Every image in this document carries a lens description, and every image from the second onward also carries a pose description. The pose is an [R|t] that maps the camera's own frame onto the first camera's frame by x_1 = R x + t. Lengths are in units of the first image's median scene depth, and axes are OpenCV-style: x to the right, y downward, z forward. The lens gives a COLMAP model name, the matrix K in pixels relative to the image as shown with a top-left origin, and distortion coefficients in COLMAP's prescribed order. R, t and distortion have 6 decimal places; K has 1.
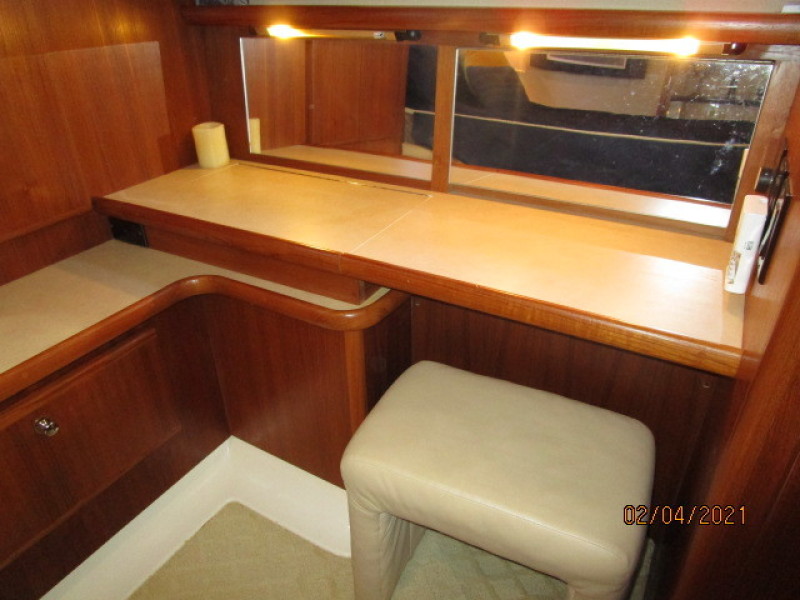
lens RADIAL K [[569.6, 0, 397.5], [0, 569.6, 301.3], [0, 0, 1]] dist [-0.028601, 0.010413]
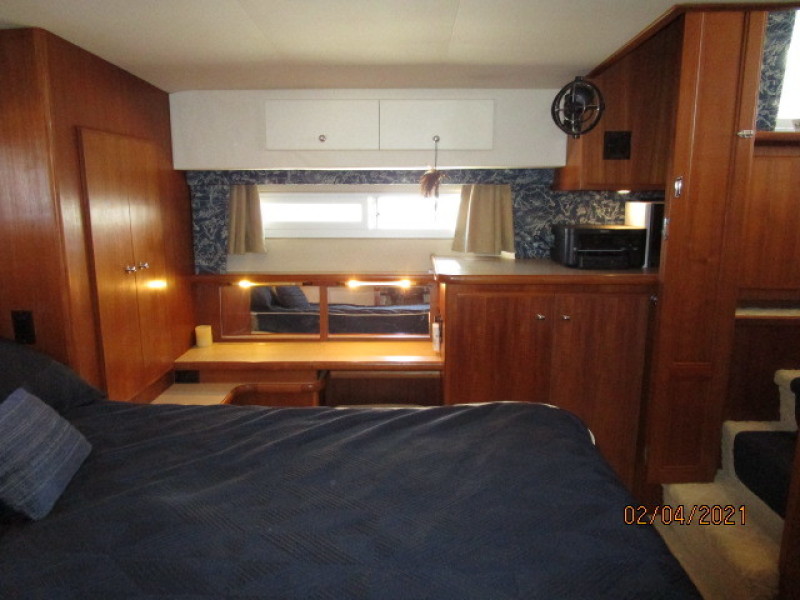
lens RADIAL K [[569.6, 0, 397.5], [0, 569.6, 301.3], [0, 0, 1]] dist [-0.028601, 0.010413]
pose [[0.874905, -0.069957, 0.479215, -0.772646], [0.222508, 0.936955, -0.269455, 0.350963], [-0.430153, 0.342377, 0.835312, -1.173558]]
